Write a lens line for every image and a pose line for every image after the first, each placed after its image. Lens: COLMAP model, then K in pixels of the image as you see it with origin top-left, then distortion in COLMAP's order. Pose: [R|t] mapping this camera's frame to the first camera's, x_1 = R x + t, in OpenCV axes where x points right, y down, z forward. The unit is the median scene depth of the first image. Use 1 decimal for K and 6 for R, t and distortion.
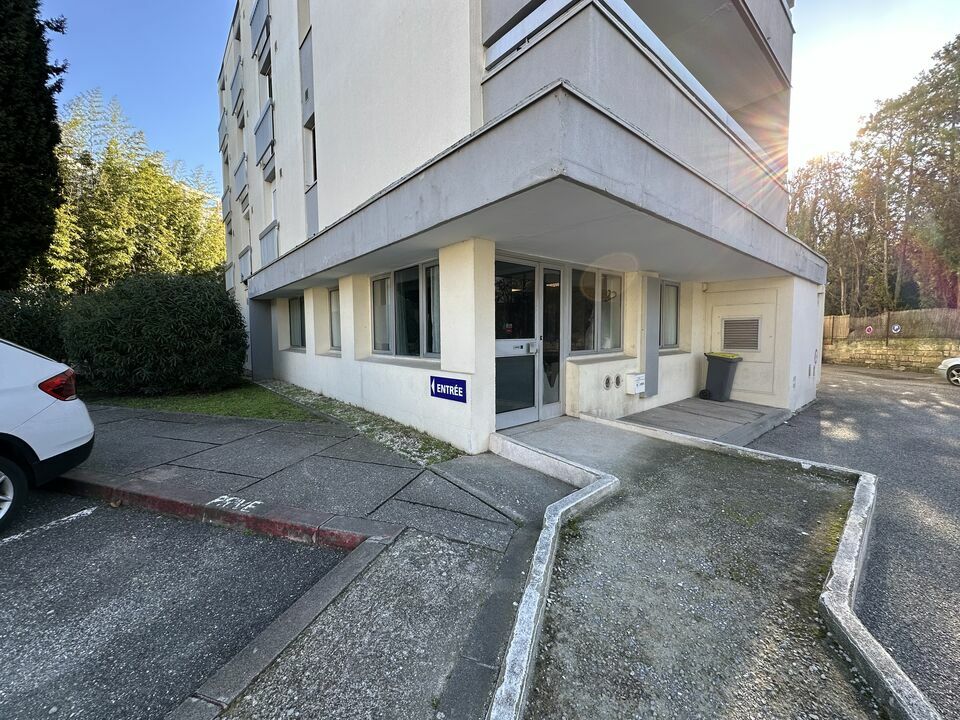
lens RADIAL K [[377.6, 0, 481.6], [0, 377.6, 359.2], [0, 0, 1]] dist [-0.004016, -0.000296]
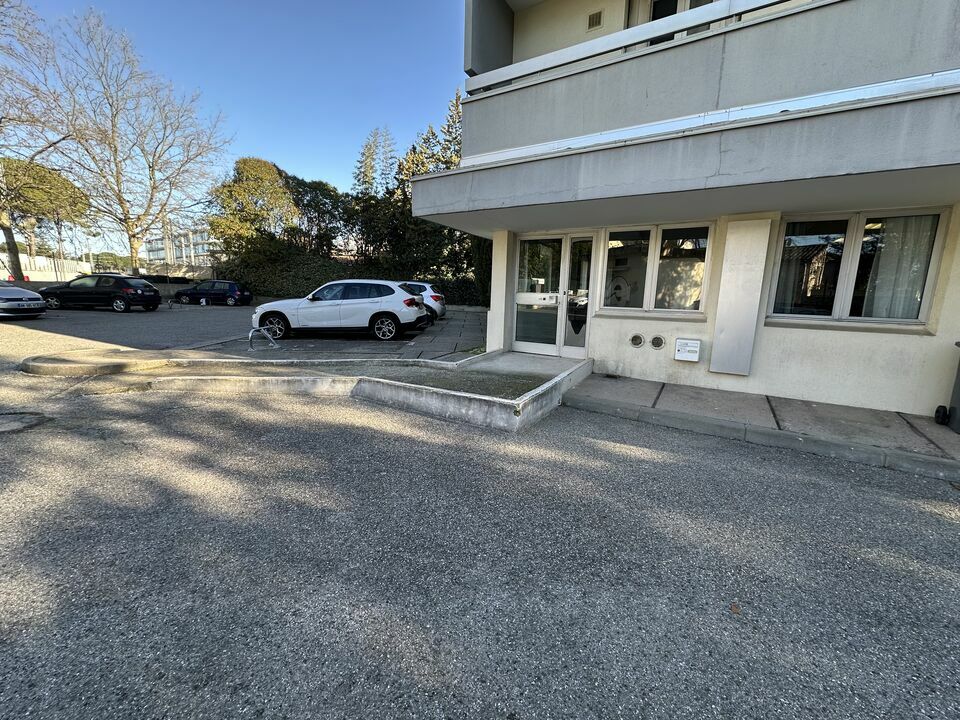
lens RADIAL K [[377.6, 0, 481.6], [0, 377.6, 359.2], [0, 0, 1]] dist [-0.004016, -0.000296]
pose [[0.308610, 0.174740, -0.935000, 1.323331], [-0.100165, 0.983486, 0.150740, 0.001689], [0.945900, 0.047135, 0.321017, 0.340561]]
